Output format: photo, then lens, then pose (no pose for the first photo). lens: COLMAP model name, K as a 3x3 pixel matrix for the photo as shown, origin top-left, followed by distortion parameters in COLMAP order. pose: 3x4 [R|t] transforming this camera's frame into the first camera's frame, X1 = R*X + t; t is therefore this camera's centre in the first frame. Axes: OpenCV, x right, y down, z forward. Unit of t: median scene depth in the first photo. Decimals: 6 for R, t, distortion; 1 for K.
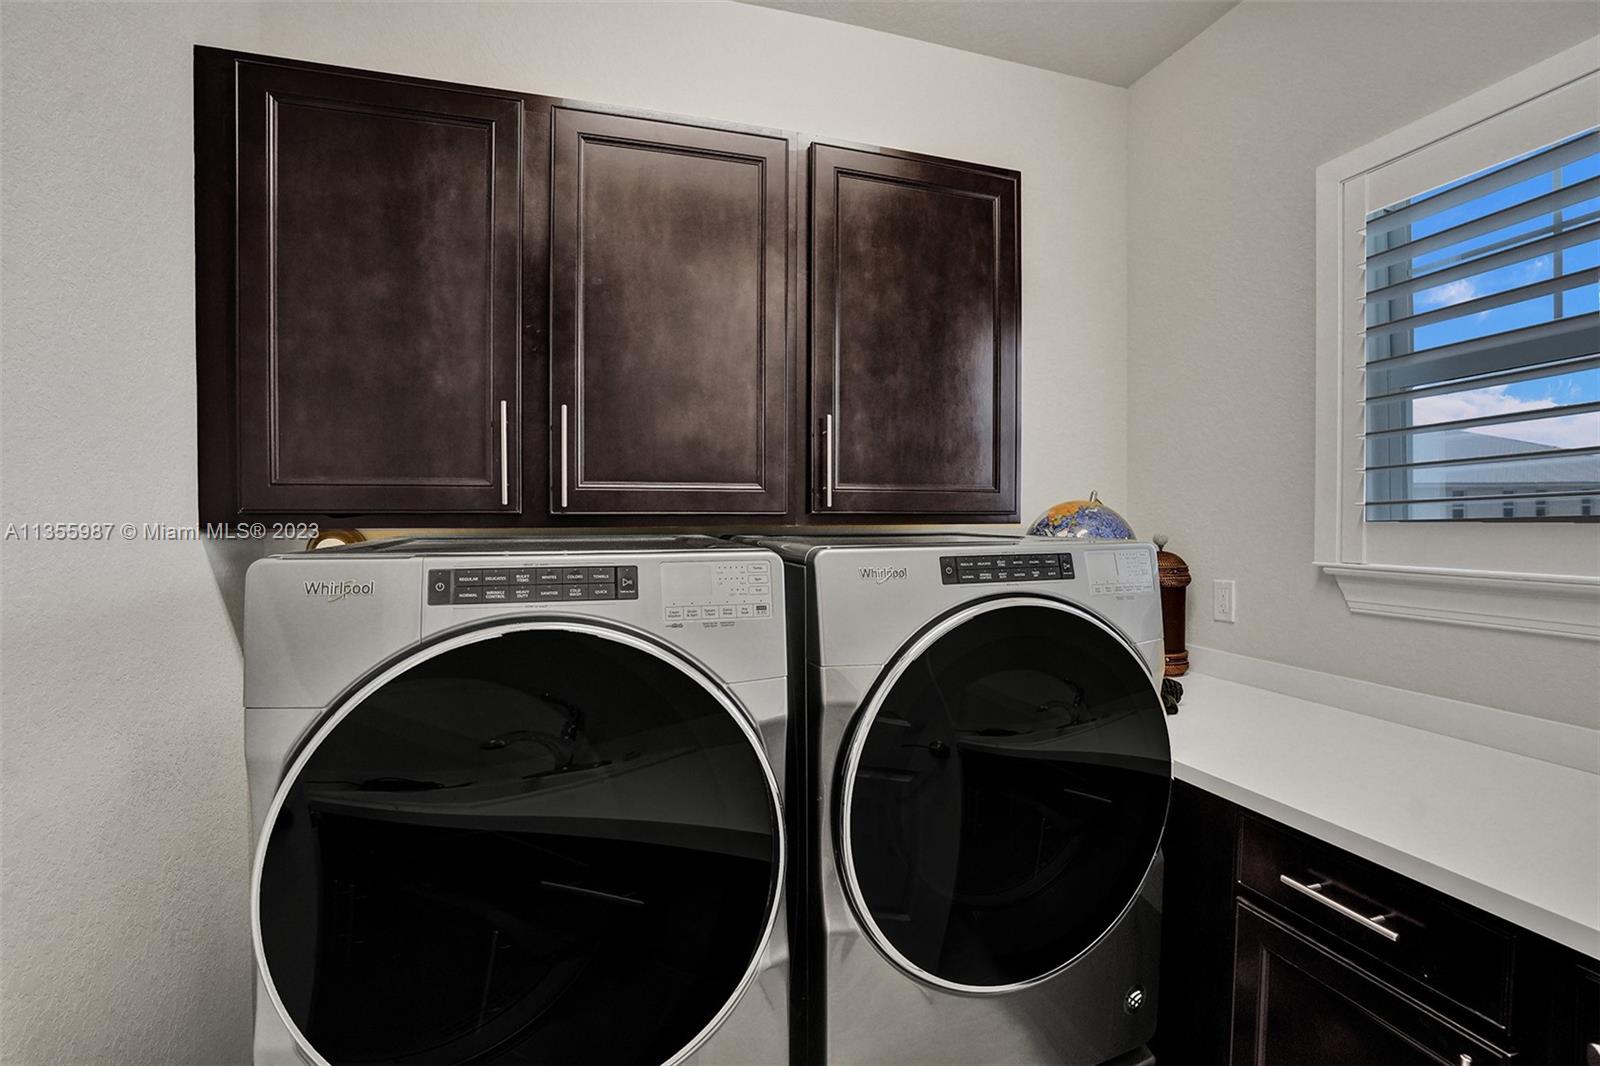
lens RADIAL K [[745.2, 0, 796.8], [0, 745.2, 527.9], [0, 0, 1]] dist [-0.069983, 0.026251]
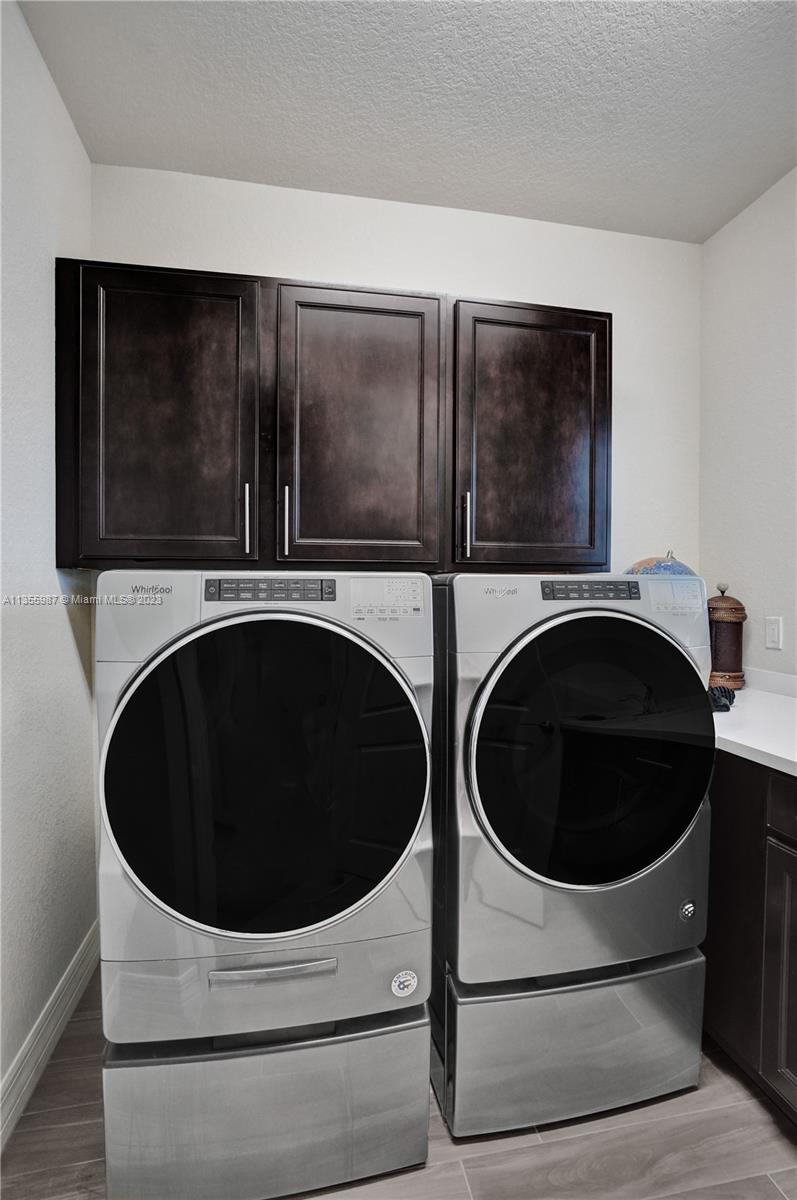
lens RADIAL K [[568.4, 0, 383.8], [0, 568.4, 601.5], [0, 0, 1]] dist [-0.057613, 0.029510]
pose [[0.992328, 0.005722, -0.123499, 0.020545], [-0.005769, 0.999983, -0.000020, 0.065055], [0.123496, 0.000732, 0.992345, -0.104941]]
